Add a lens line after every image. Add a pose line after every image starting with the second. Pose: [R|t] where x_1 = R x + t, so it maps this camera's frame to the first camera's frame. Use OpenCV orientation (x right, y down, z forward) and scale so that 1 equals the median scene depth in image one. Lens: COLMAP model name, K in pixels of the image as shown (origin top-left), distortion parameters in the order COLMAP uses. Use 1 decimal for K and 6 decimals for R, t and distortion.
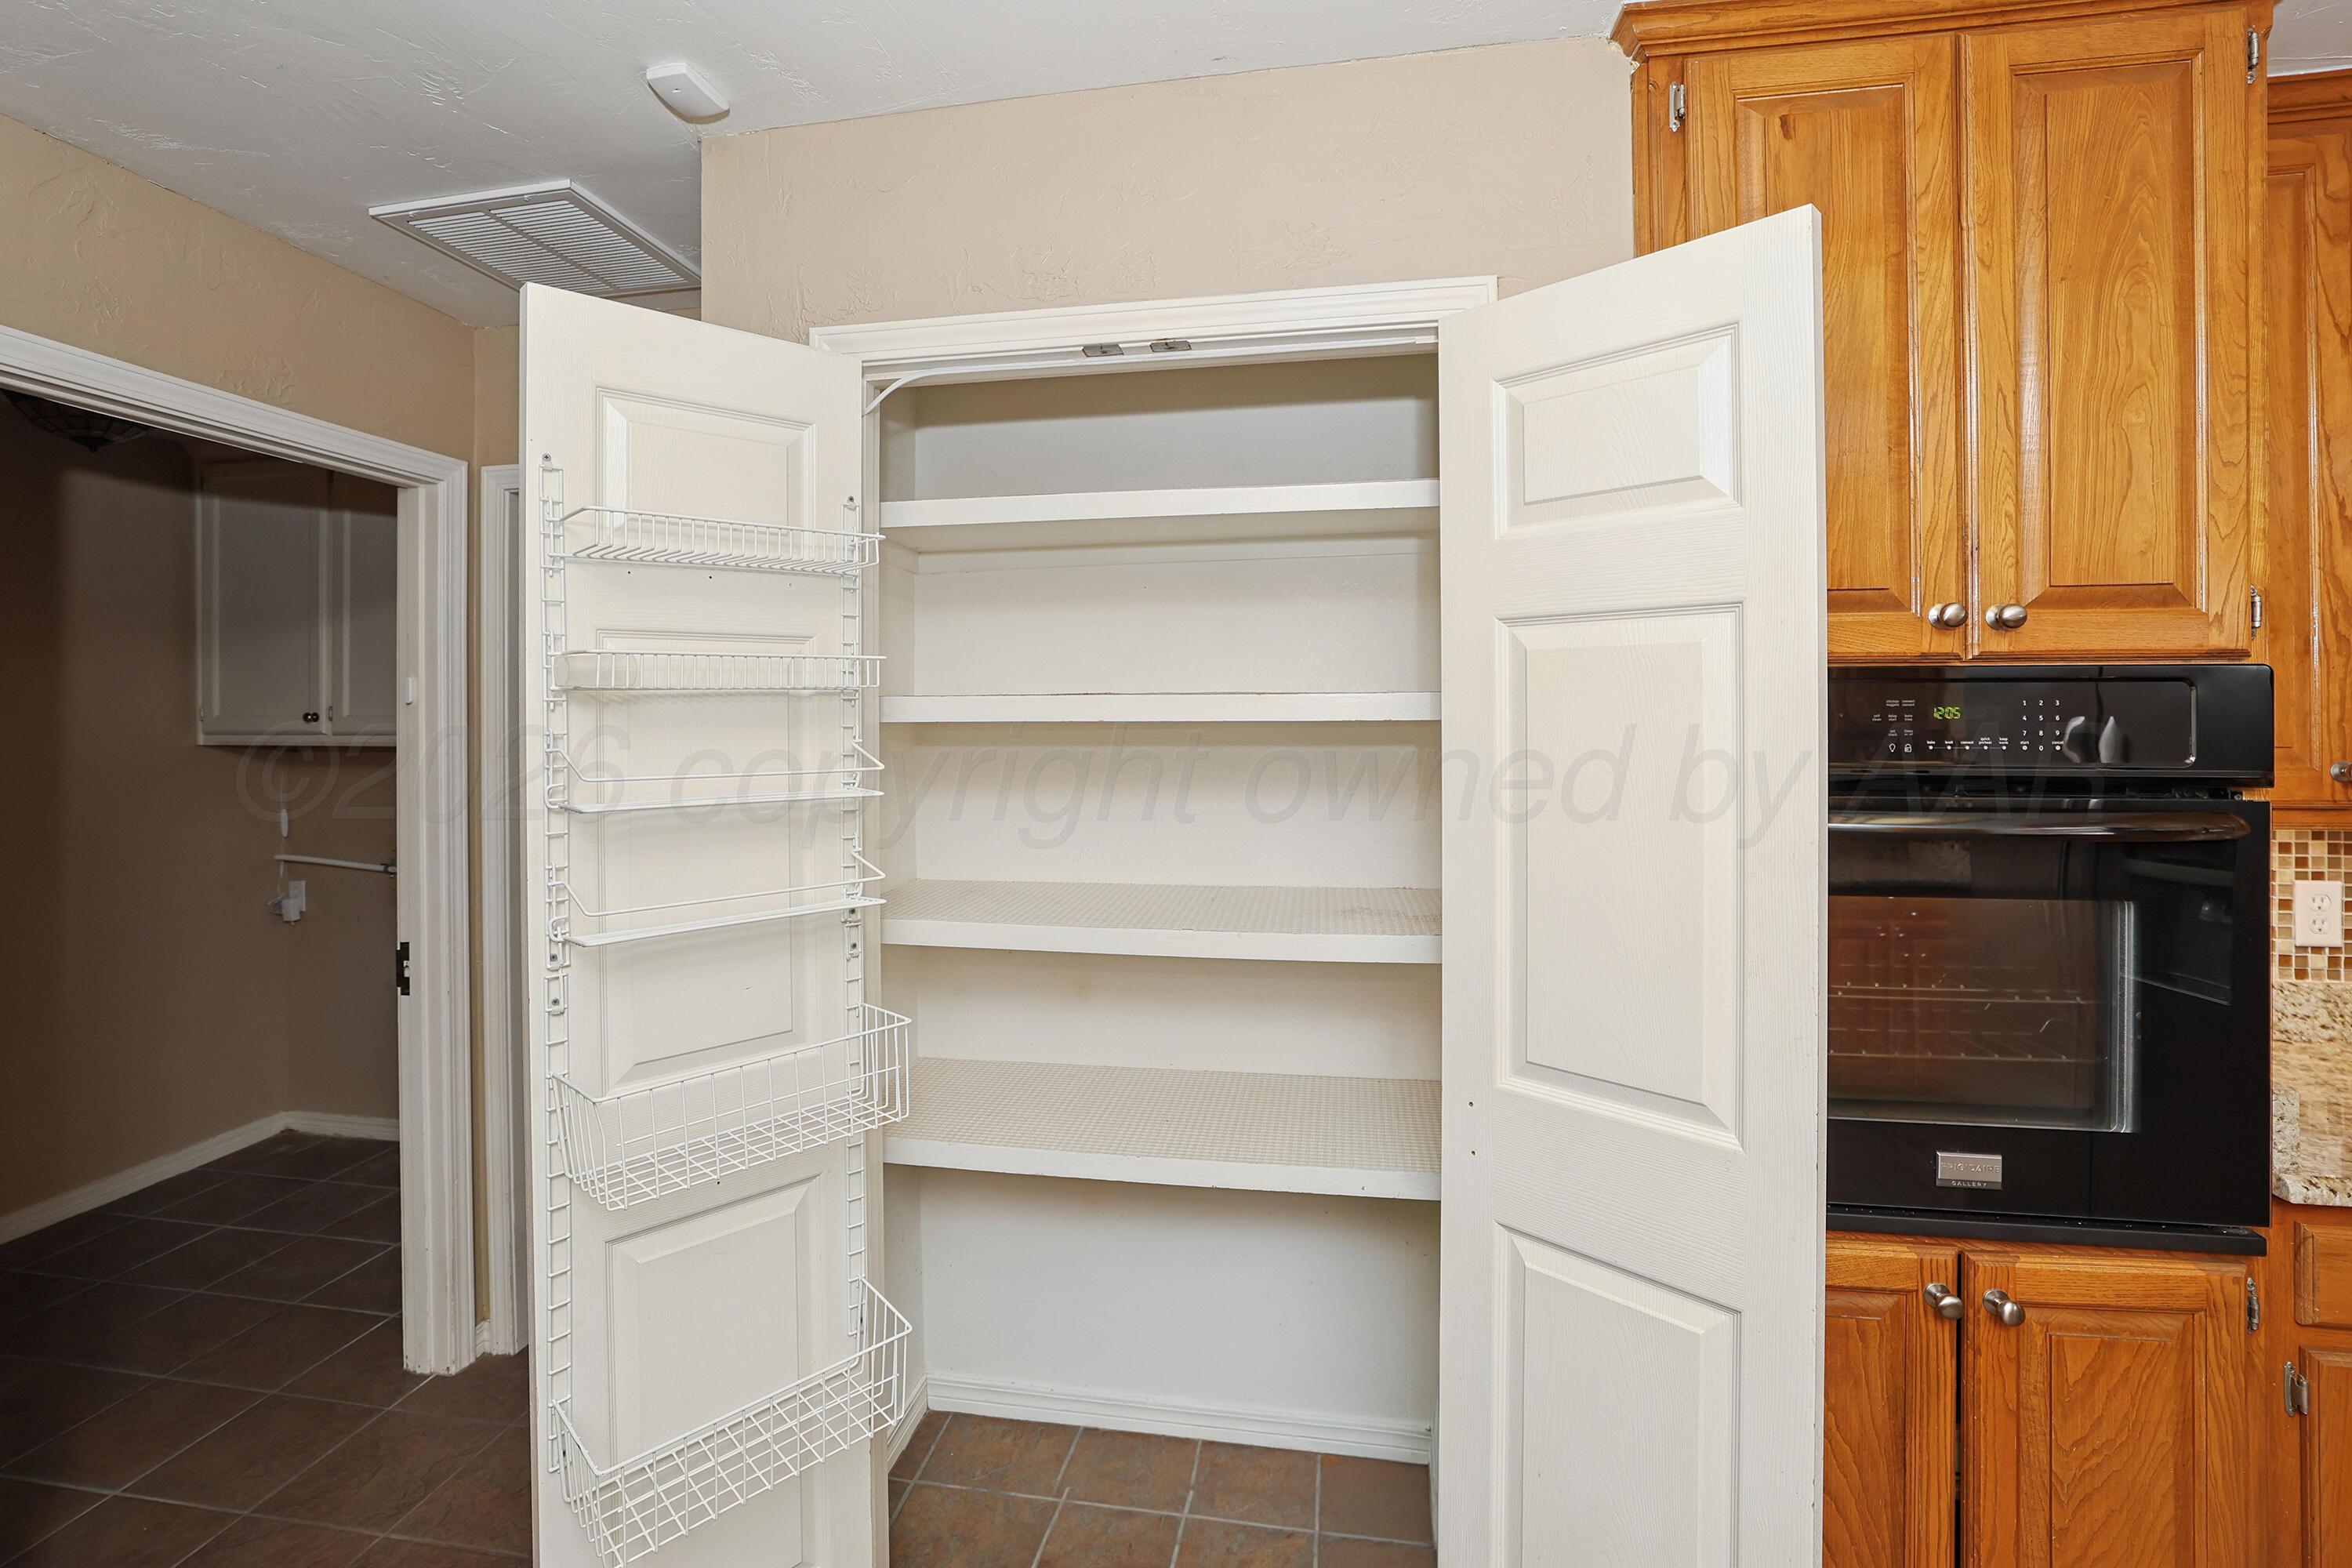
lens RADIAL K [[1033.9, 0, 1139.7], [0, 1033.9, 716.4], [0, 0, 1]] dist [-0.034071, 0.009126]
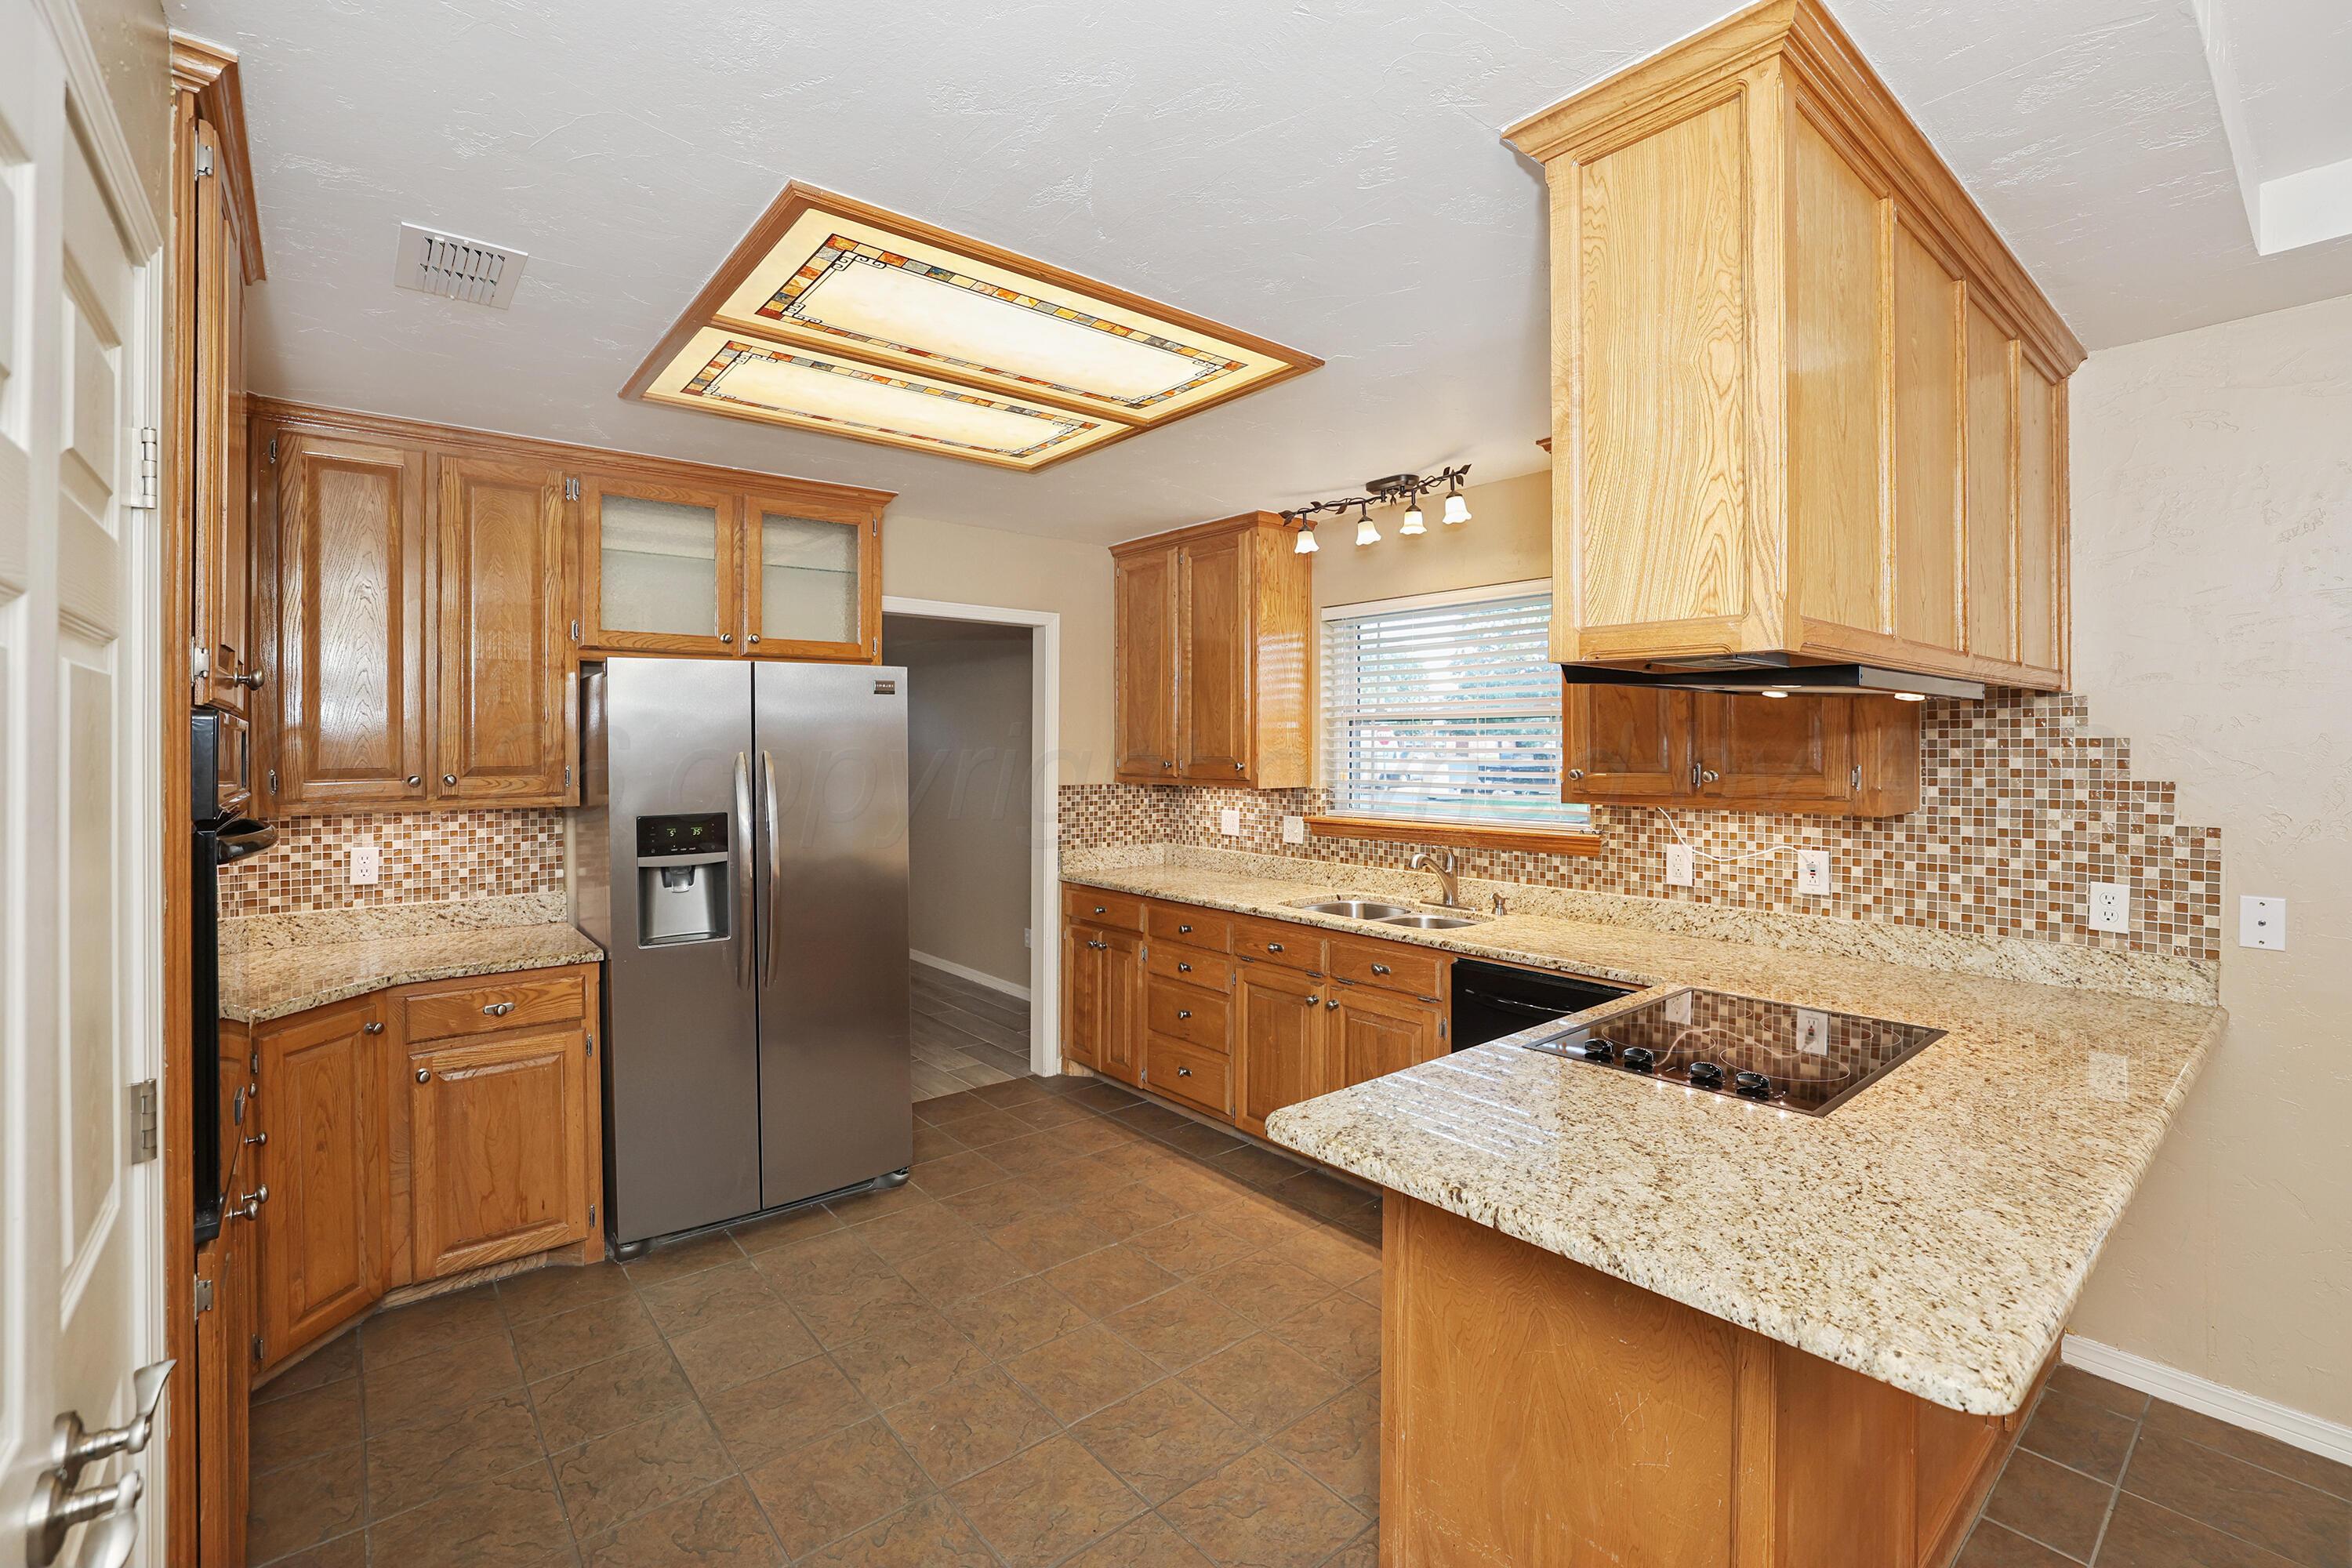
lens RADIAL K [[1033.9, 0, 1123.5], [0, 1033.9, 744.7], [0, 0, 1]] dist [-0.034071, 0.009126]
pose [[-0.732367, 0.009127, 0.680849, -0.898453], [0.007208, 0.999958, -0.005651, 0.001319], [-0.680872, 0.000769, -0.732402, 1.183979]]
